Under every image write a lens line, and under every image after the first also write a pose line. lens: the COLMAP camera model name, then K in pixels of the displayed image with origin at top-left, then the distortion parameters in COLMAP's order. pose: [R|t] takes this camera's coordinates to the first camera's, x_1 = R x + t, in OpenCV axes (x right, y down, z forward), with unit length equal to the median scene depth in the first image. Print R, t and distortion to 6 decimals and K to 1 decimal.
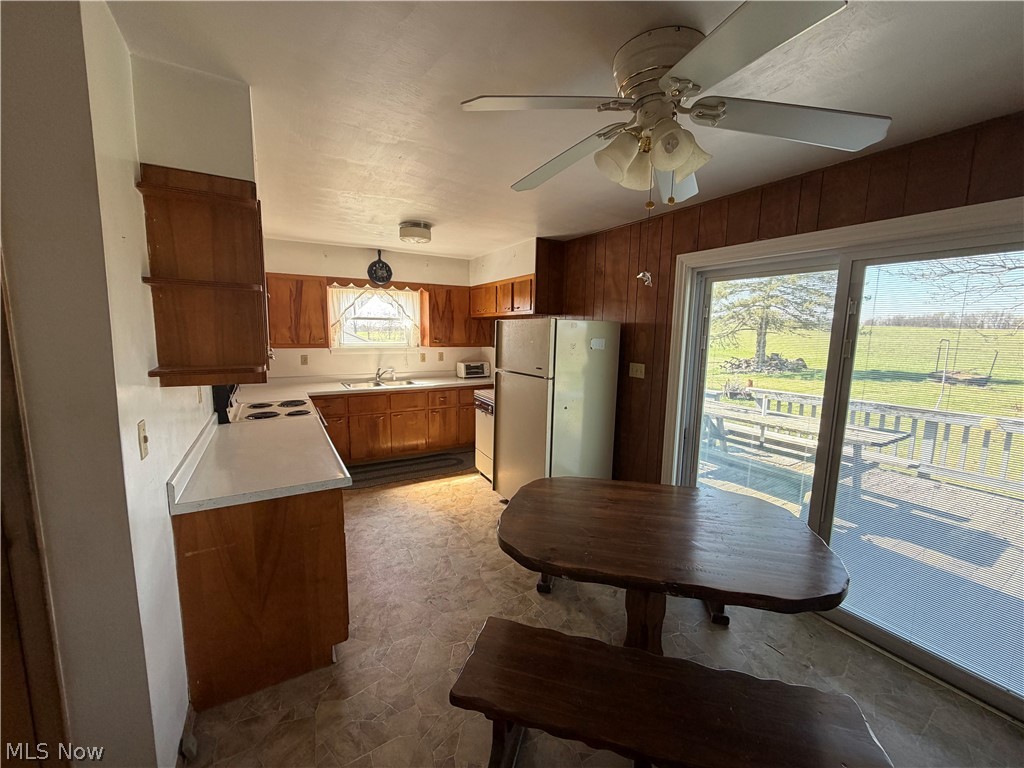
lens RADIAL K [[406.6, 0, 512.0], [0, 406.6, 384.0], [0, 0, 1]] dist [-0.000312, -0.000066]
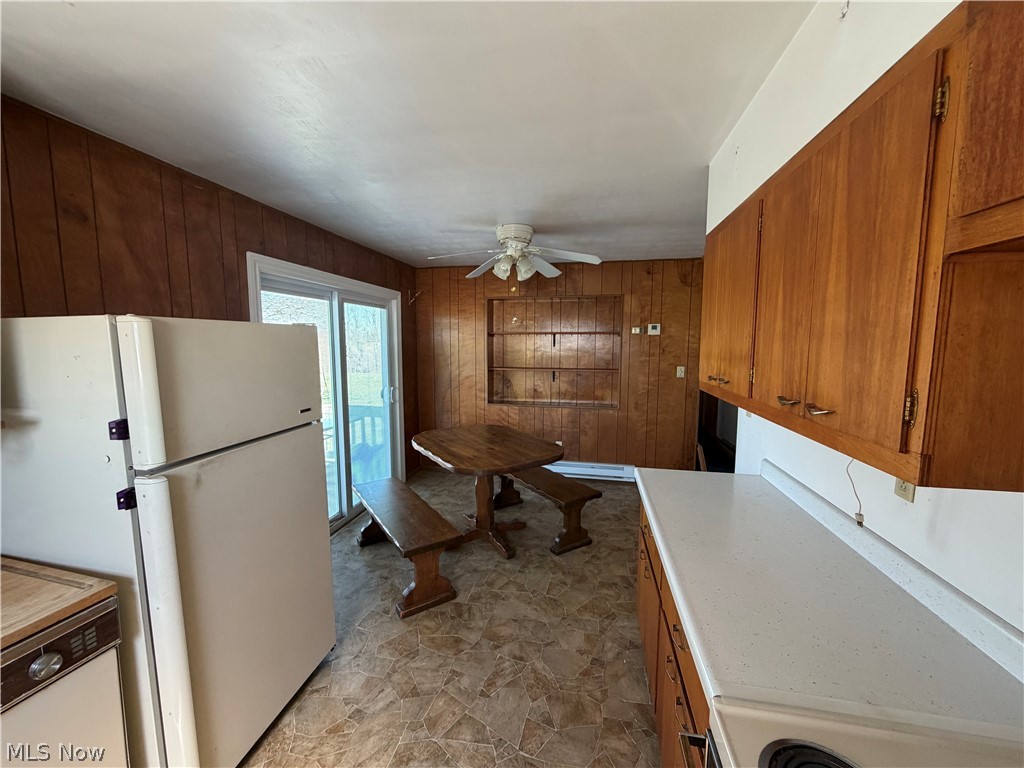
lens RADIAL K [[406.6, 0, 512.0], [0, 406.6, 384.0], [0, 0, 1]] dist [-0.000312, -0.000066]
pose [[-0.749145, -0.080716, 0.657470, -0.574110], [0.075193, 0.975770, 0.205471, -0.185950], [-0.658124, 0.203365, -0.724924, 1.320151]]
